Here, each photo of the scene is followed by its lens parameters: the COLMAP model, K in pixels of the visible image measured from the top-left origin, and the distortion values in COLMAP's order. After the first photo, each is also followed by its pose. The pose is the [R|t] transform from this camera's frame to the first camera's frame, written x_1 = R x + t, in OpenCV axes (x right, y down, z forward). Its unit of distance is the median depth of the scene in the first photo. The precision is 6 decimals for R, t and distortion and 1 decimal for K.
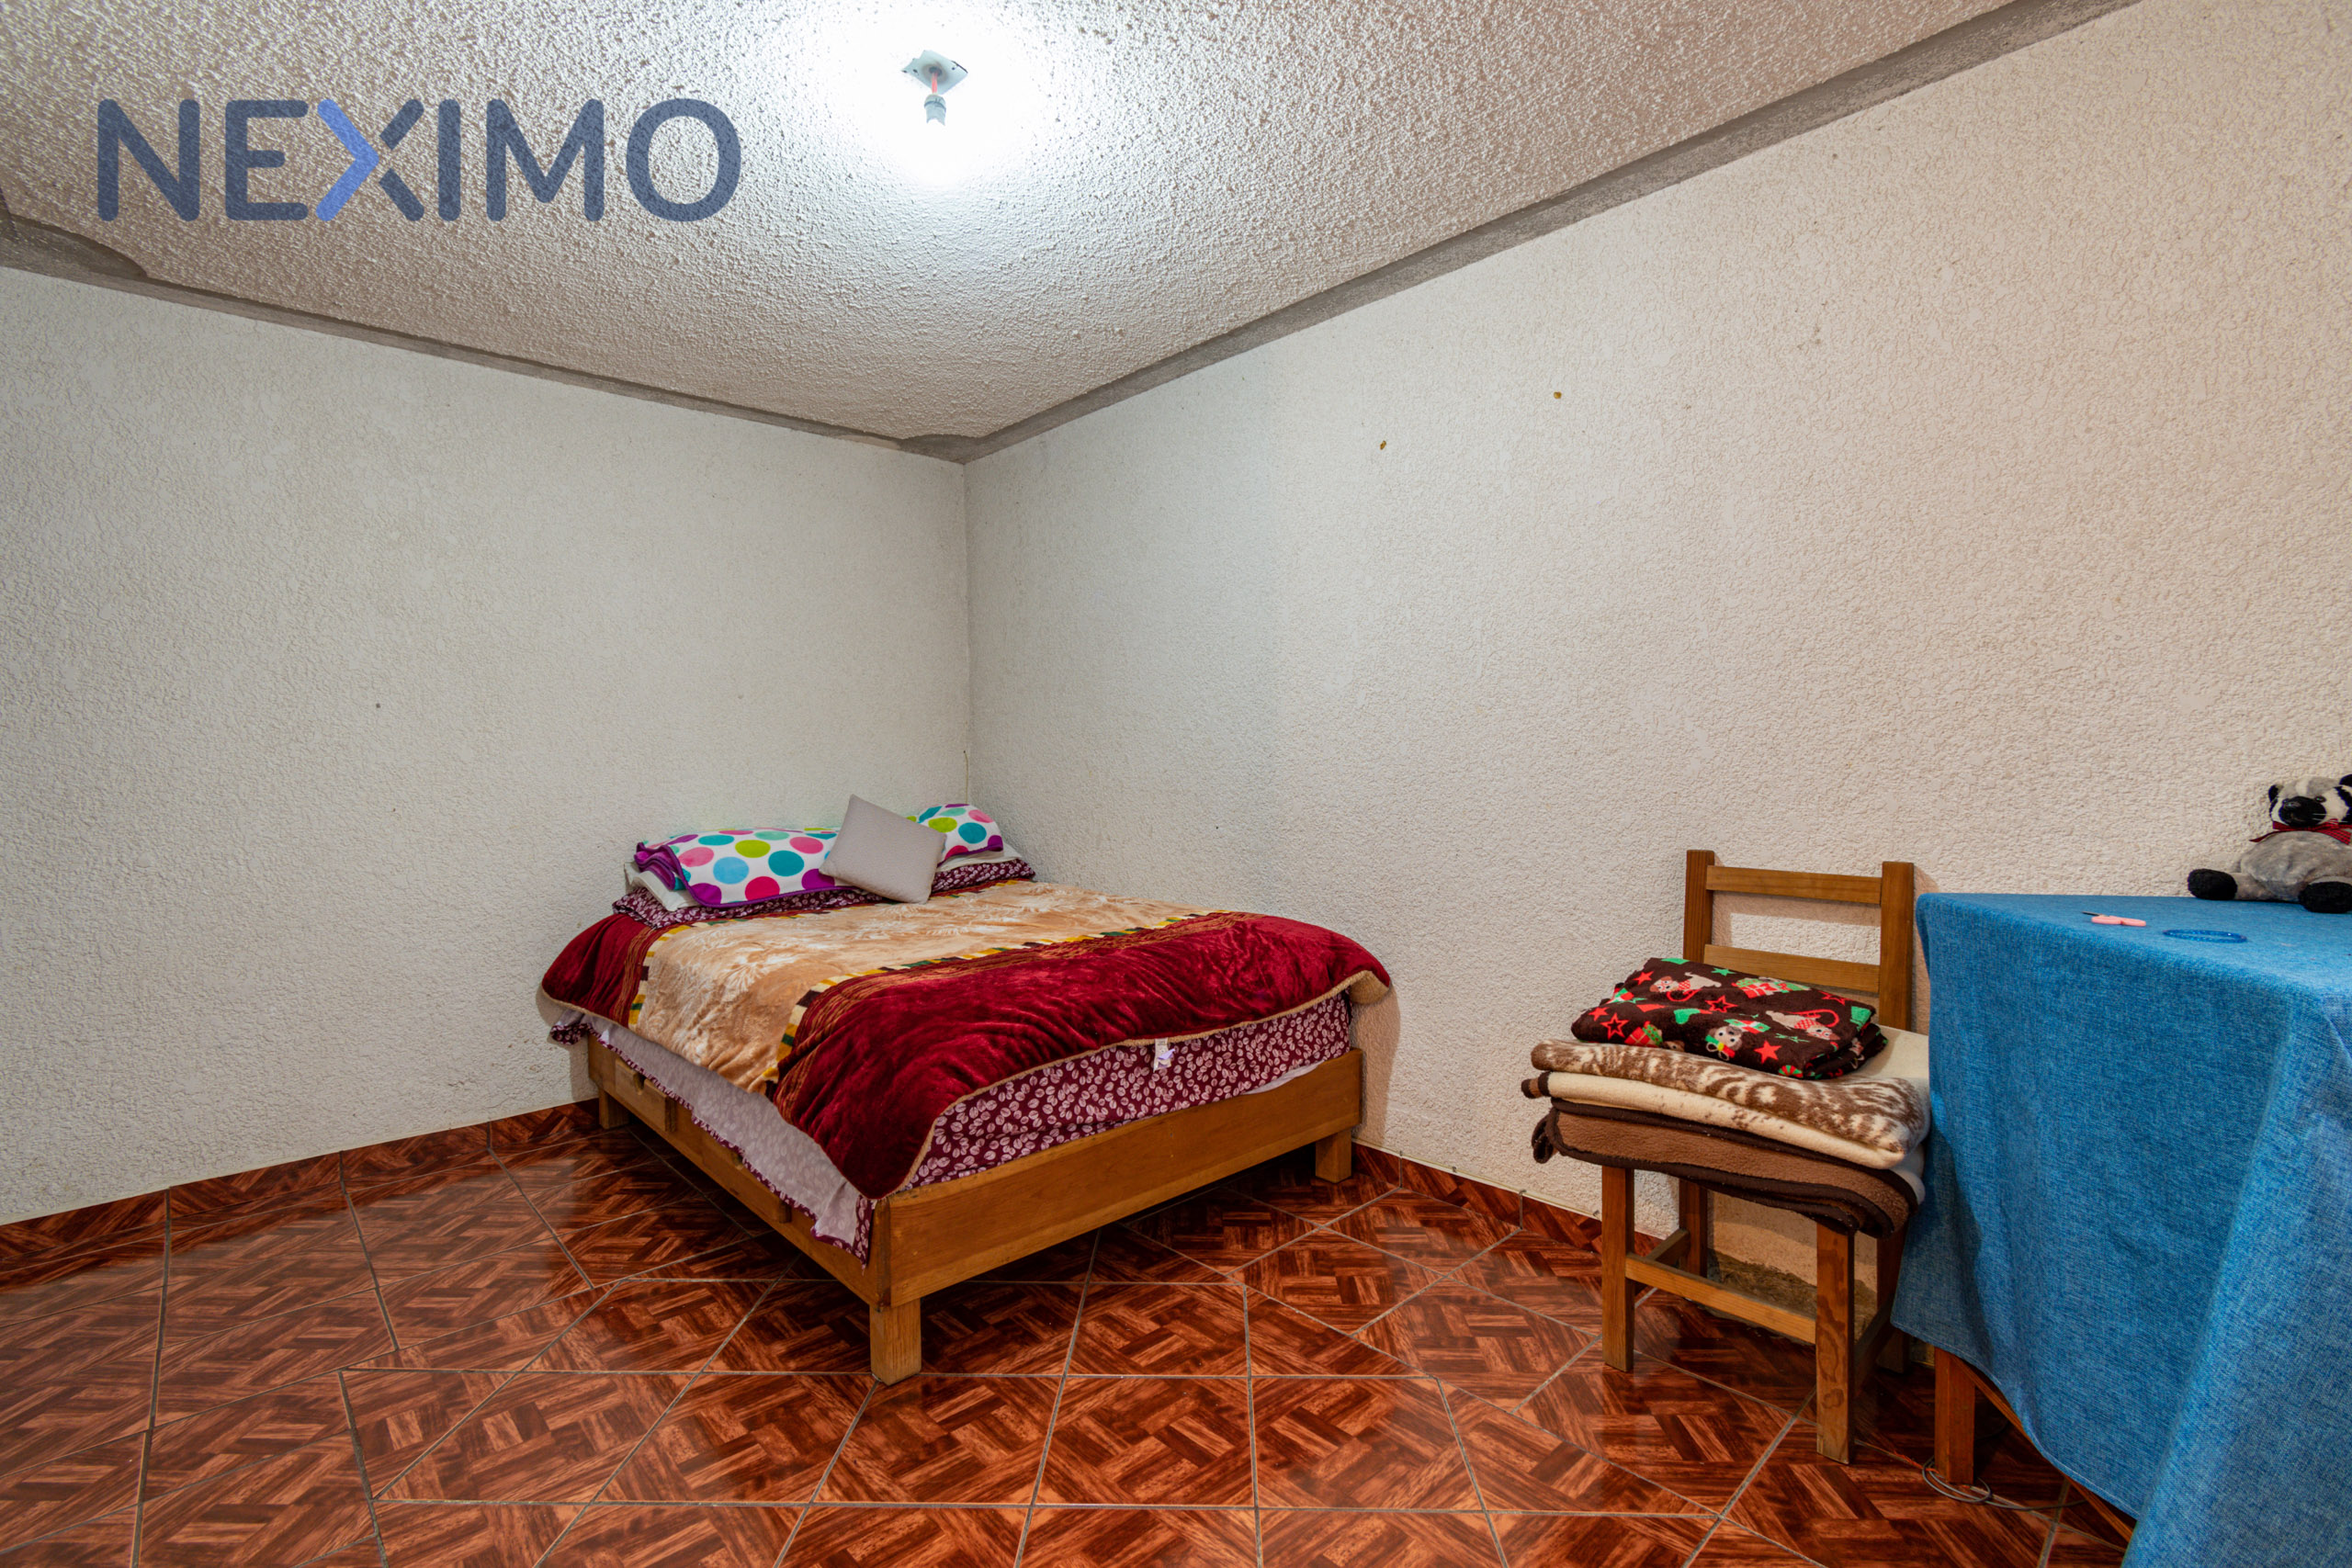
lens RADIAL K [[1035.2, 0, 1178.0], [0, 1035.2, 786.5], [0, 0, 1]] dist [0.002851, 0.000192]
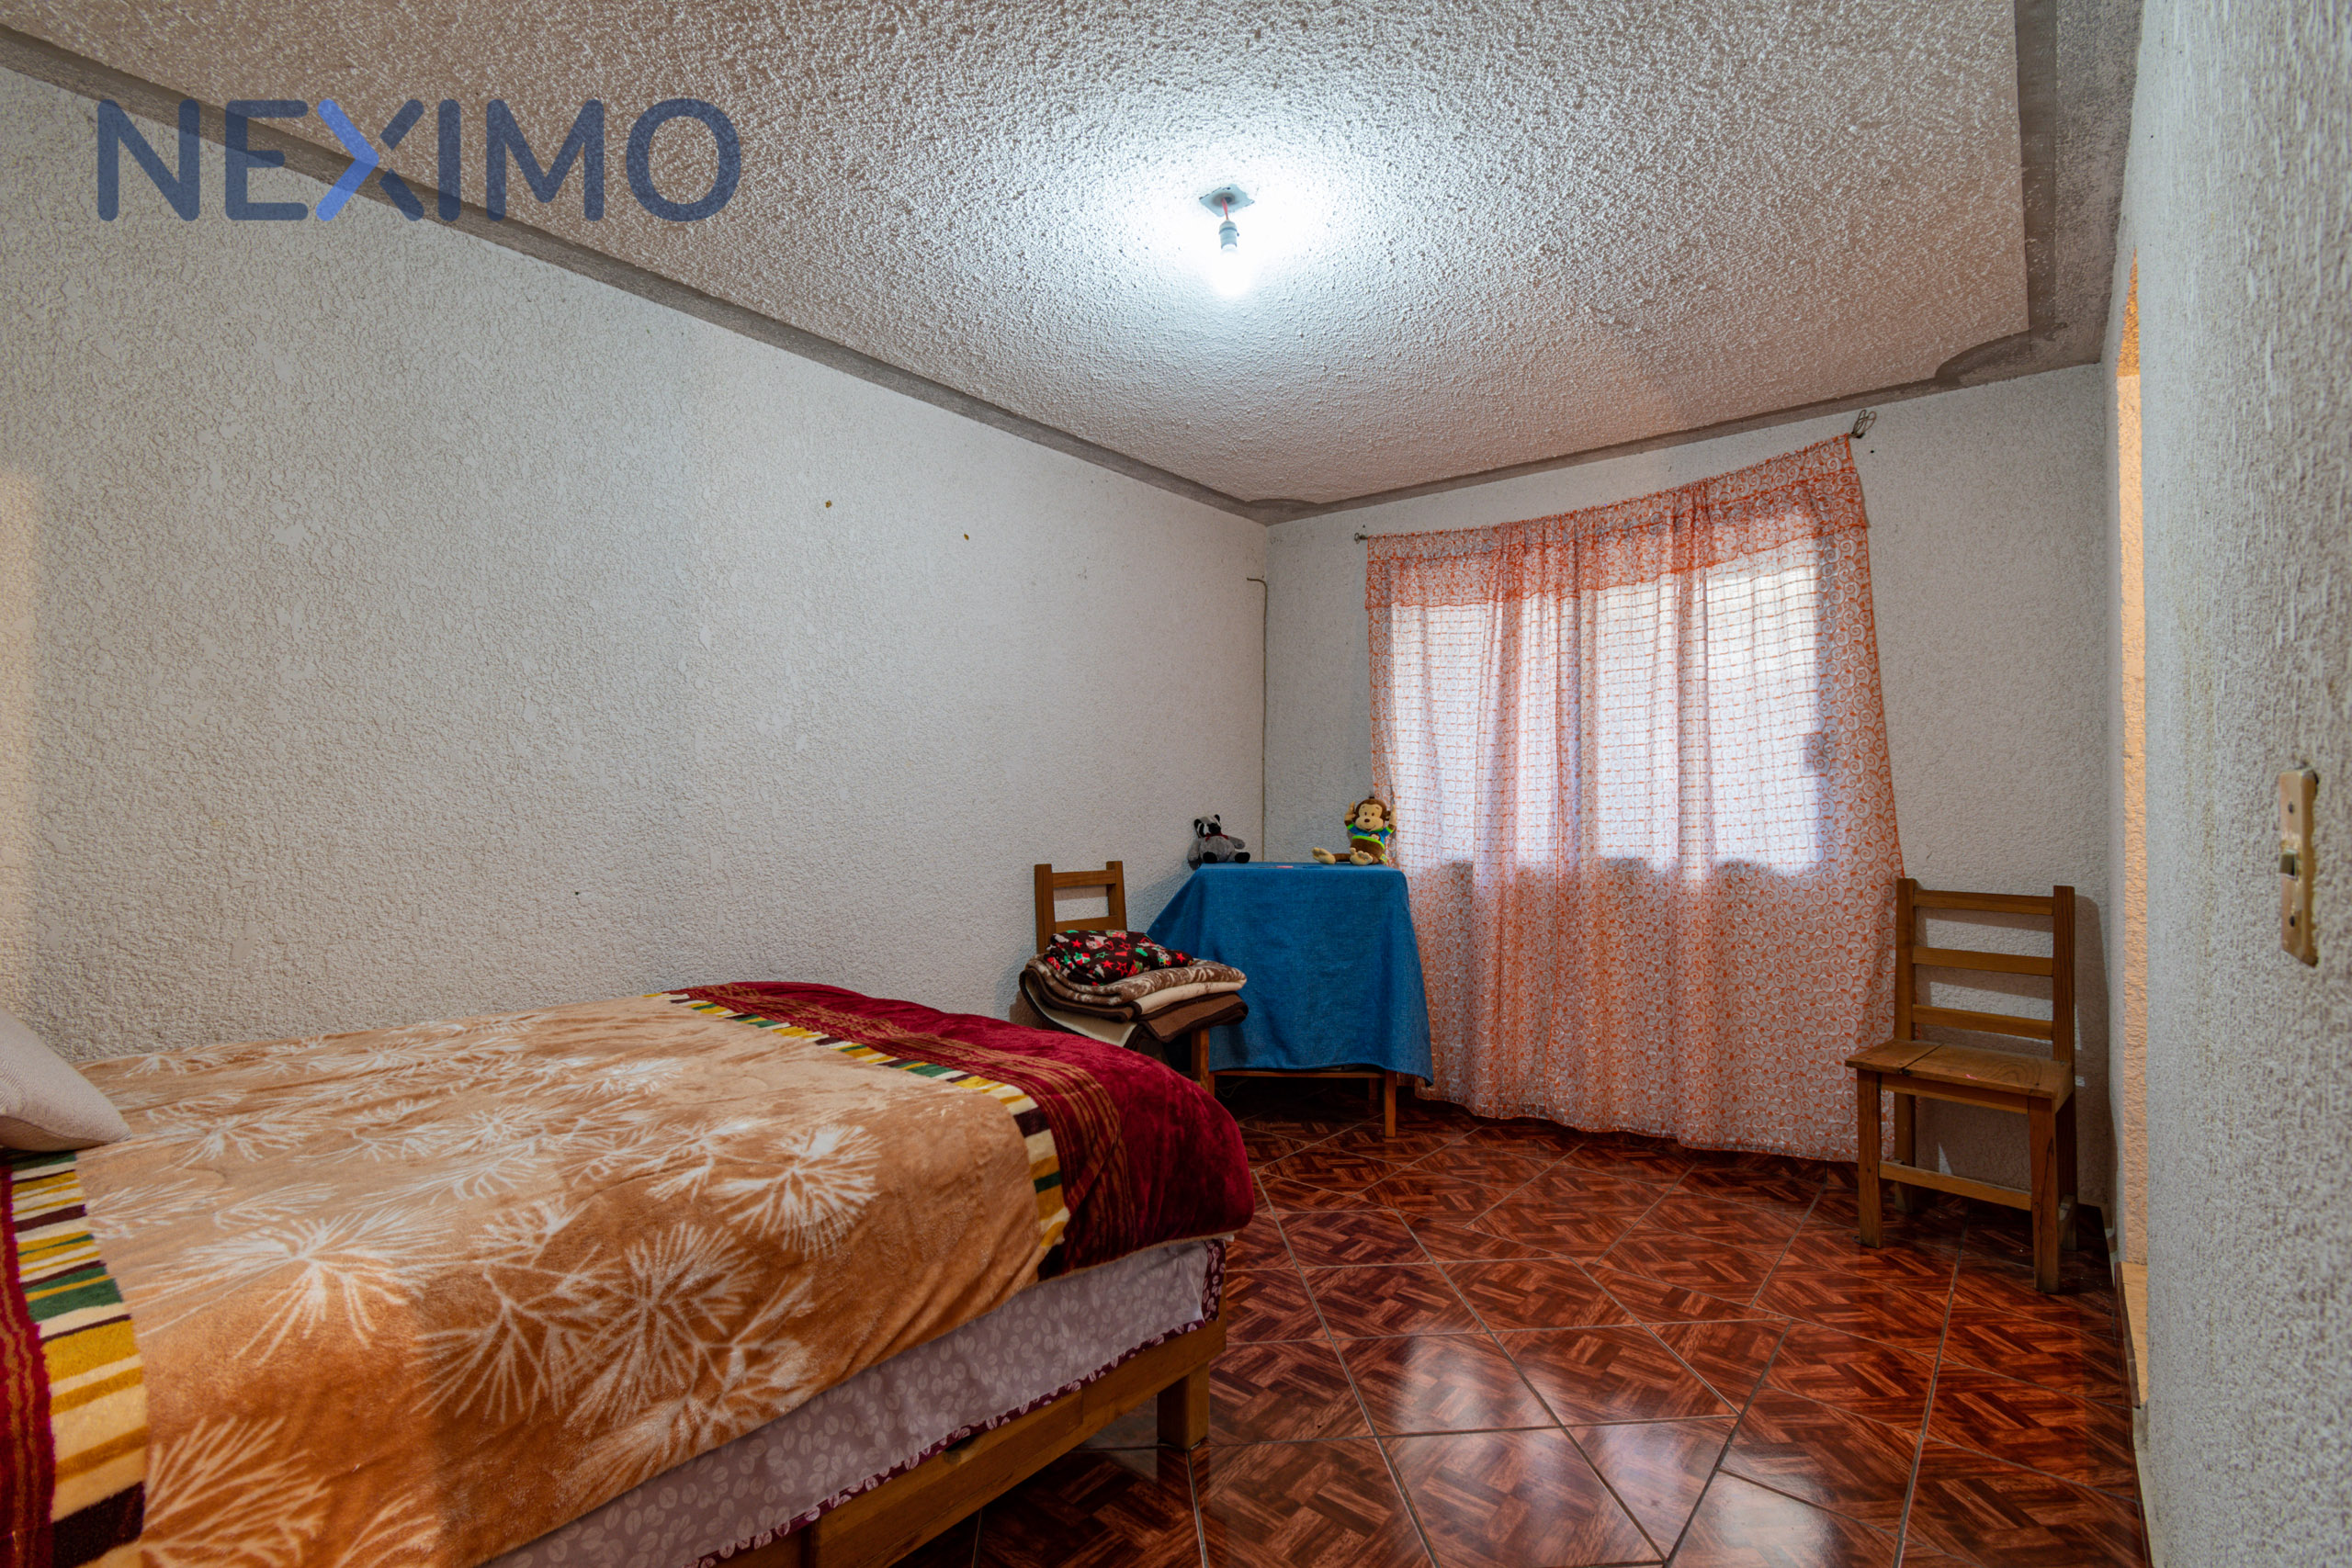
lens RADIAL K [[1035.2, 0, 1176.4], [0, 1035.2, 787.8], [0, 0, 1]] dist [0.002851, 0.000192]
pose [[-0.108378, 0.028310, 0.993707, -1.094140], [0.023579, 0.999386, -0.025900, -0.009877], [-0.993830, 0.020624, -0.108979, 0.967588]]
